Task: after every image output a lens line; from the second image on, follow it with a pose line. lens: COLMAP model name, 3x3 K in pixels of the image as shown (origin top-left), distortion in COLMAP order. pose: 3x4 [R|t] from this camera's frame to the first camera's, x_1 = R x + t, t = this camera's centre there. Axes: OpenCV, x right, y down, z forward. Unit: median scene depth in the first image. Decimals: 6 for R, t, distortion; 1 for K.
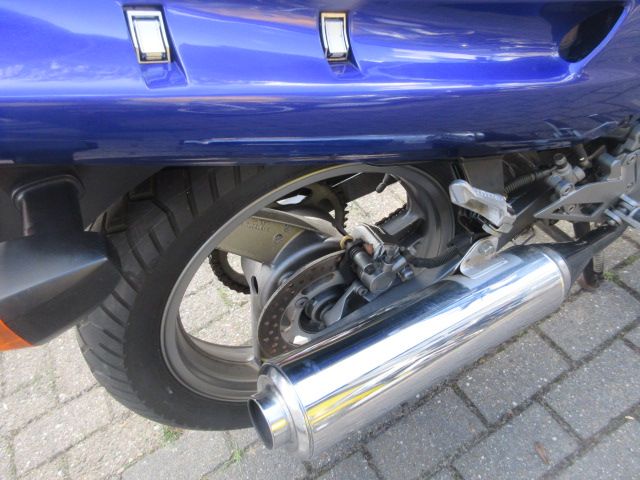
lens RADIAL K [[479.3, 0, 320.0], [0, 479.3, 240.0], [0, 0, 1]] dist [0.008158, -0.001806]
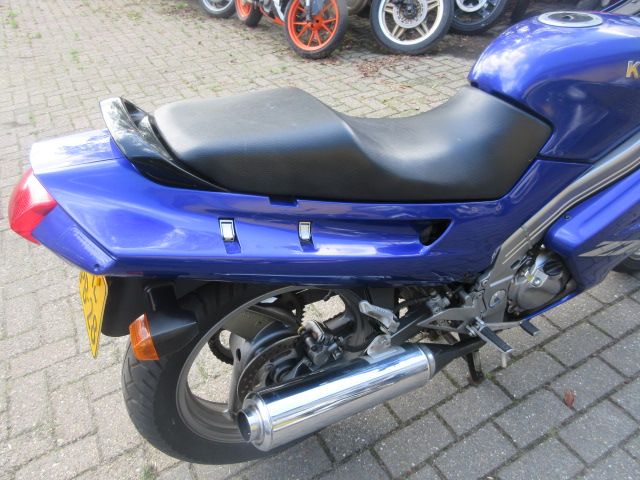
lens RADIAL K [[479.3, 0, 320.0], [0, 479.3, 240.0], [0, 0, 1]] dist [0.008158, -0.001806]
pose [[0.992165, 0.103526, 0.069931, -0.026126], [-0.087142, 0.974575, -0.206421, 0.033142], [-0.089523, 0.198710, 0.975961, -0.600462]]
